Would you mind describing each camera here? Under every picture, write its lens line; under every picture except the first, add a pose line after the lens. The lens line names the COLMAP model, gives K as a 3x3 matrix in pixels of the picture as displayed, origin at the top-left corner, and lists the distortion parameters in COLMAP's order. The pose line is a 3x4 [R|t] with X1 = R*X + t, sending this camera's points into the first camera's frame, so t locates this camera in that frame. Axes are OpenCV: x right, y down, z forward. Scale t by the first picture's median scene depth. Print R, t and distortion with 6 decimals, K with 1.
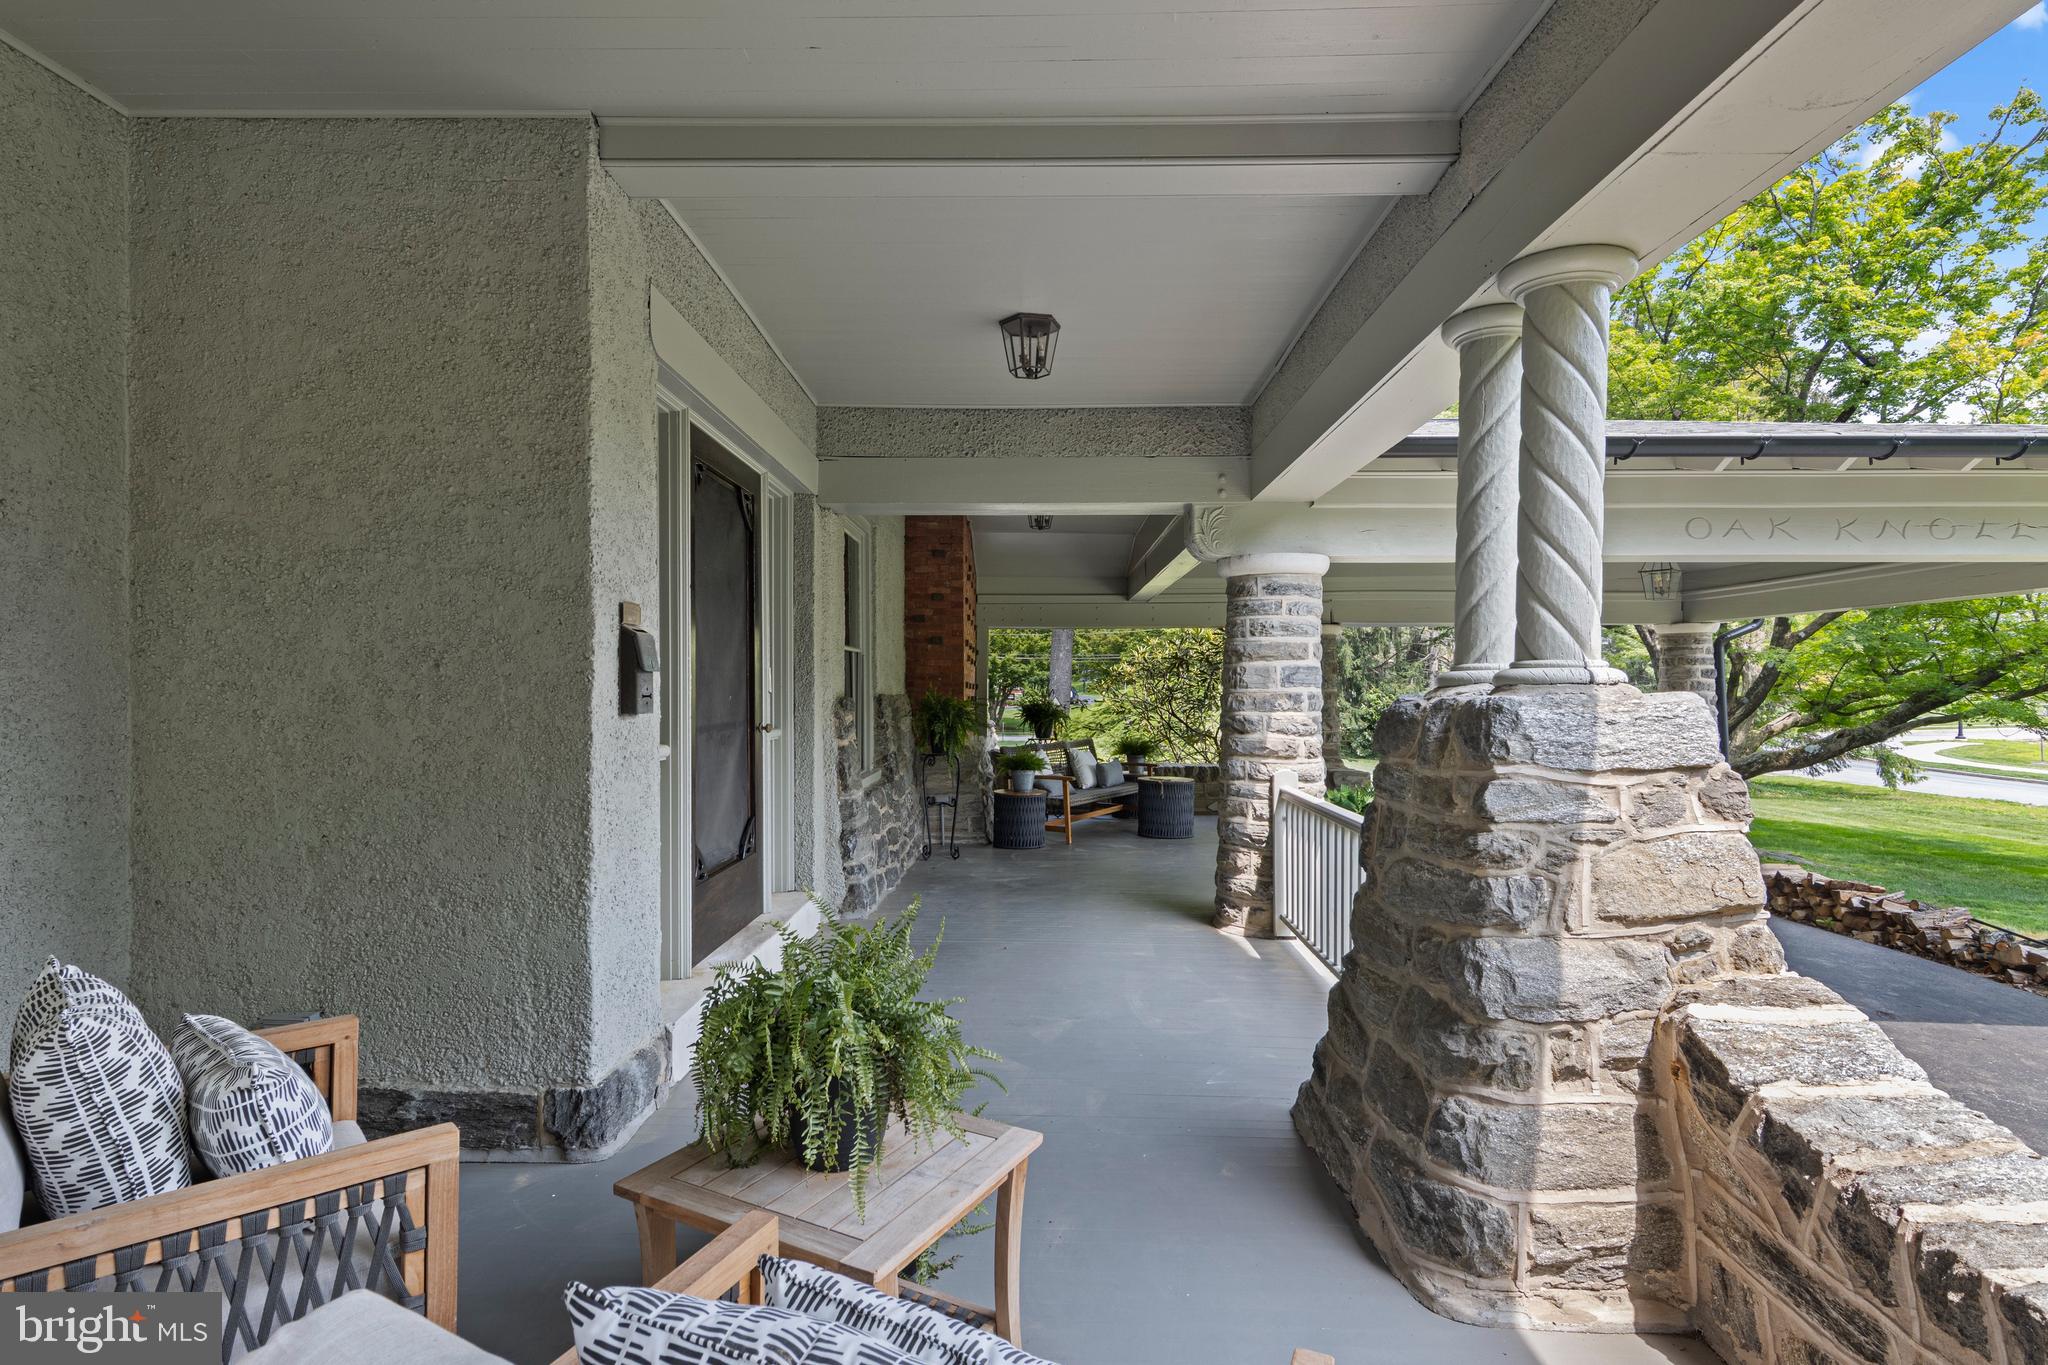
lens RADIAL K [[1049.3, 0, 1021.5], [0, 1049.3, 694.2], [0, 0, 1]] dist [0.003834, -0.001949]
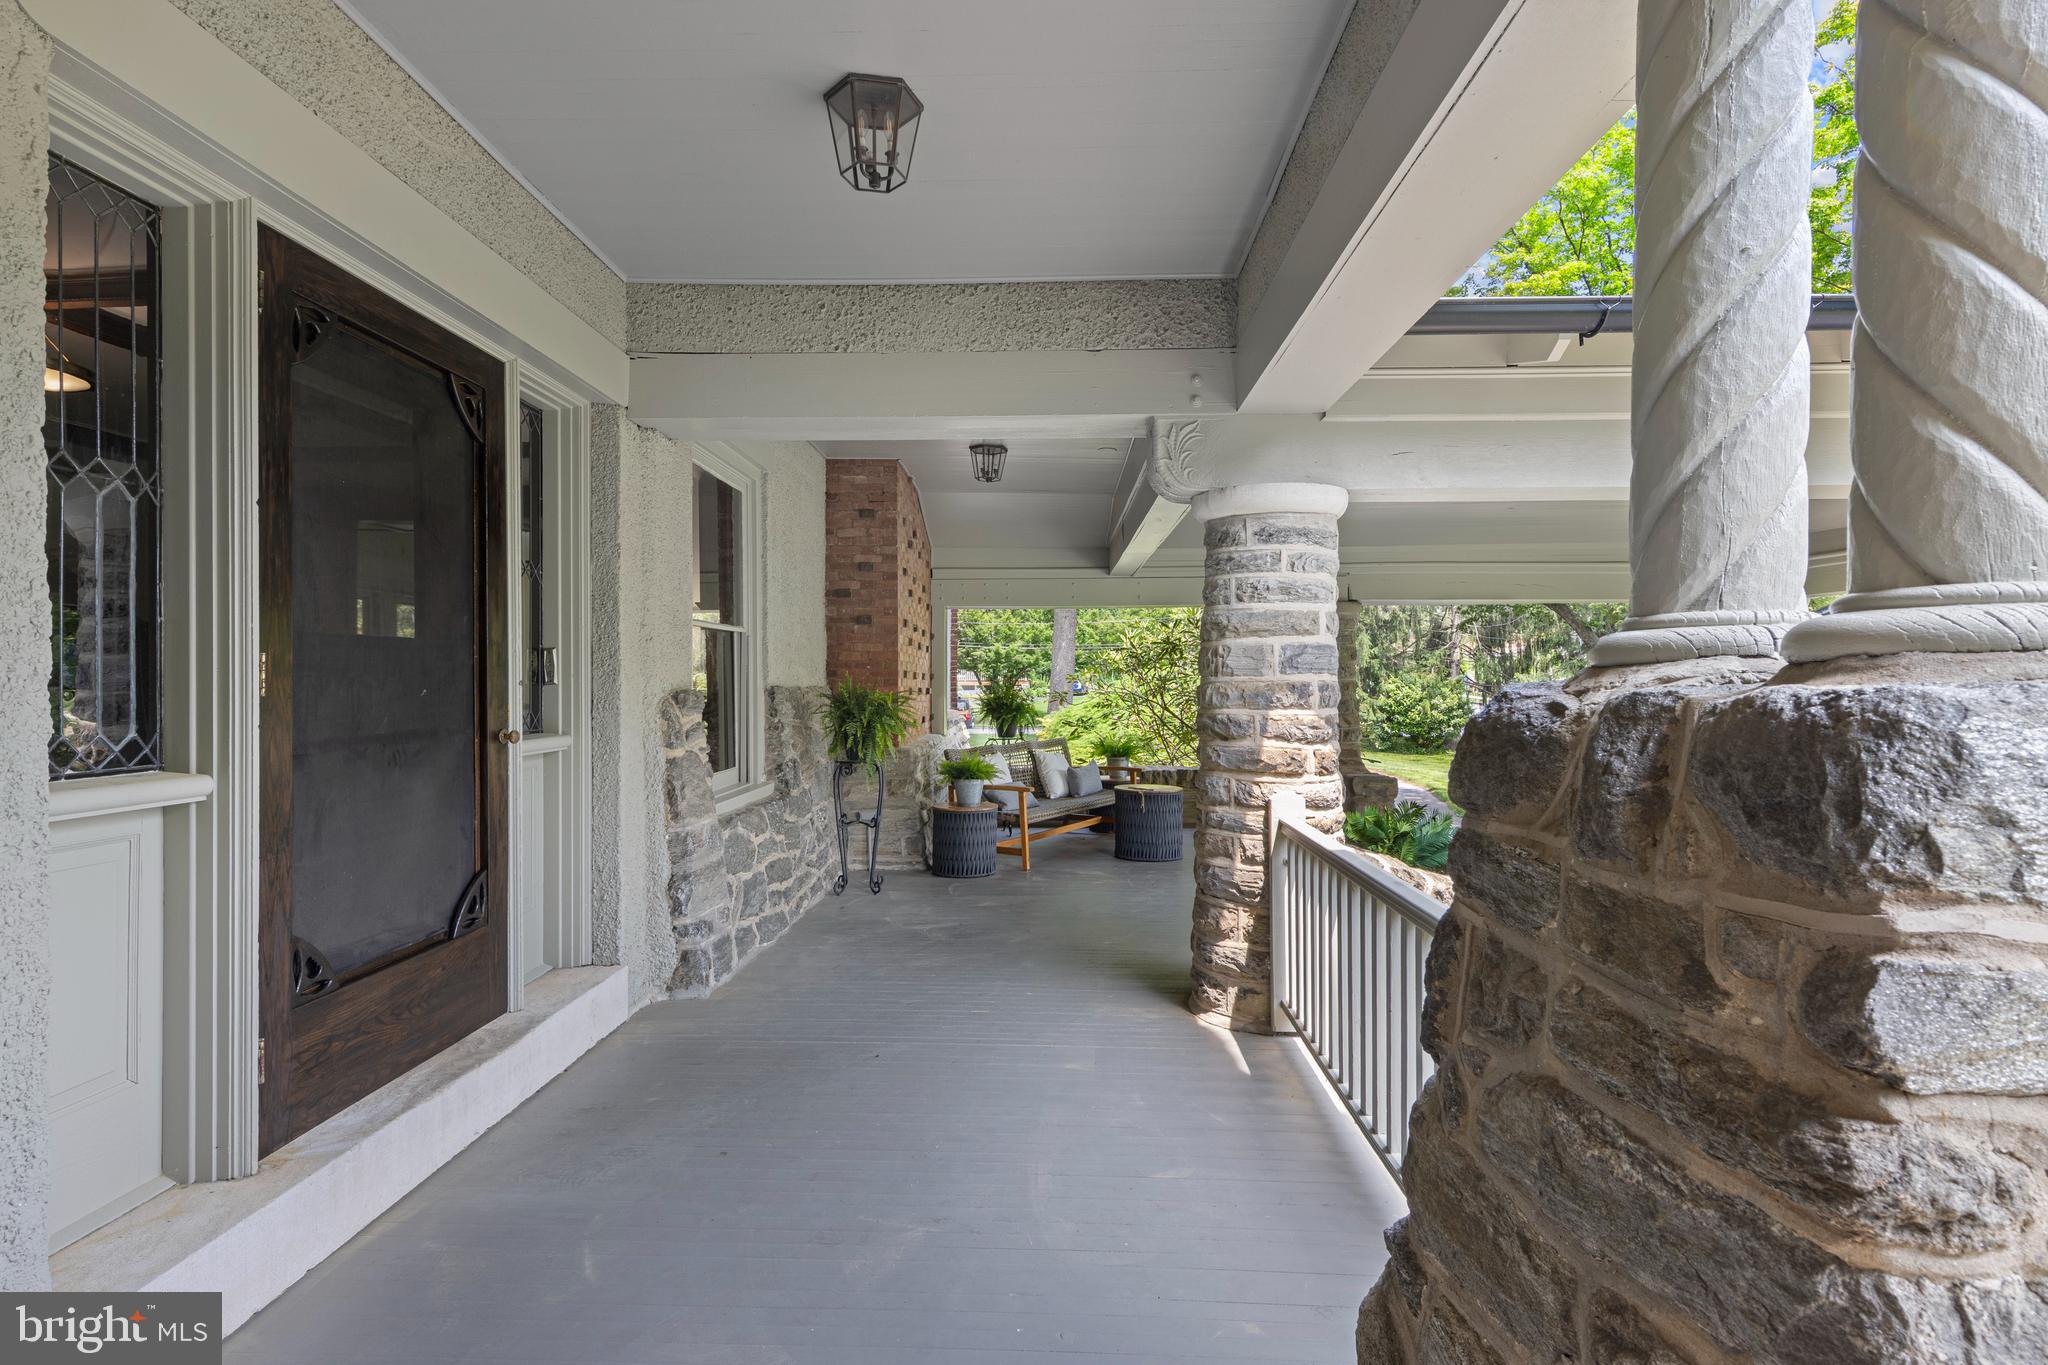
lens RADIAL K [[1049.3, 0, 1025.7], [0, 1049.3, 673.3], [0, 0, 1]] dist [0.003834, -0.001949]
pose [[0.999941, -0.002864, -0.010505, 0.083302], [0.002743, 0.999929, -0.011575, 0.000354], [0.010537, 0.011545, 0.999878, 0.292890]]
